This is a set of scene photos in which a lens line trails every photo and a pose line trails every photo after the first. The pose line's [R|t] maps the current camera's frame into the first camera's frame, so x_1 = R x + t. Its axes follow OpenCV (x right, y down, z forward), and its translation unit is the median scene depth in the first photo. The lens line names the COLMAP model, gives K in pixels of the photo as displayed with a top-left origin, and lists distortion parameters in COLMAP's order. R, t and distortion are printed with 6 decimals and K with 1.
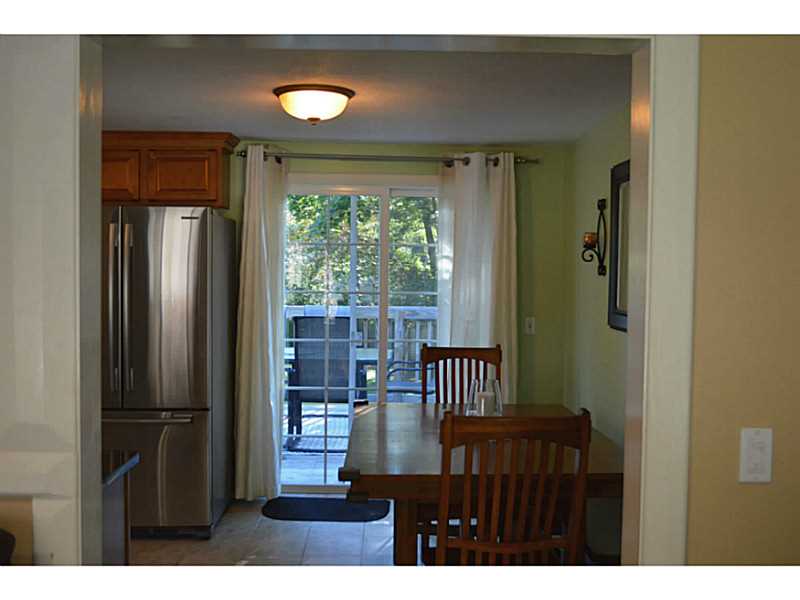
lens RADIAL K [[849.2, 0, 397.7], [0, 849.2, 299.6], [0, 0, 1]] dist [-0.038950, 0.000000]
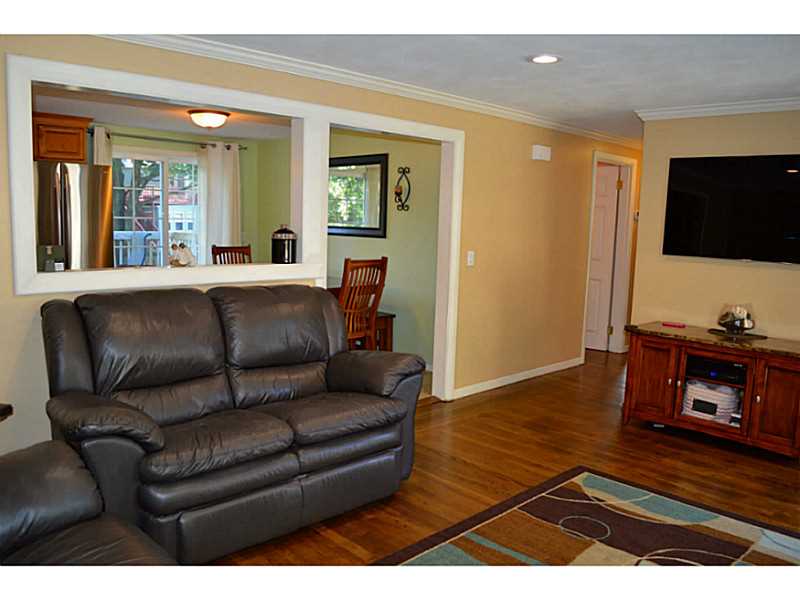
lens RADIAL K [[639.0, 0, 400.8], [0, 639.0, 298.8], [0, 0, 1]] dist [-0.081088, 0.010960]
pose [[0.720856, -0.077734, 0.688712, -0.591707], [0.004694, 0.994215, 0.107303, 0.019808], [-0.693069, -0.074117, 0.717051, -0.274355]]
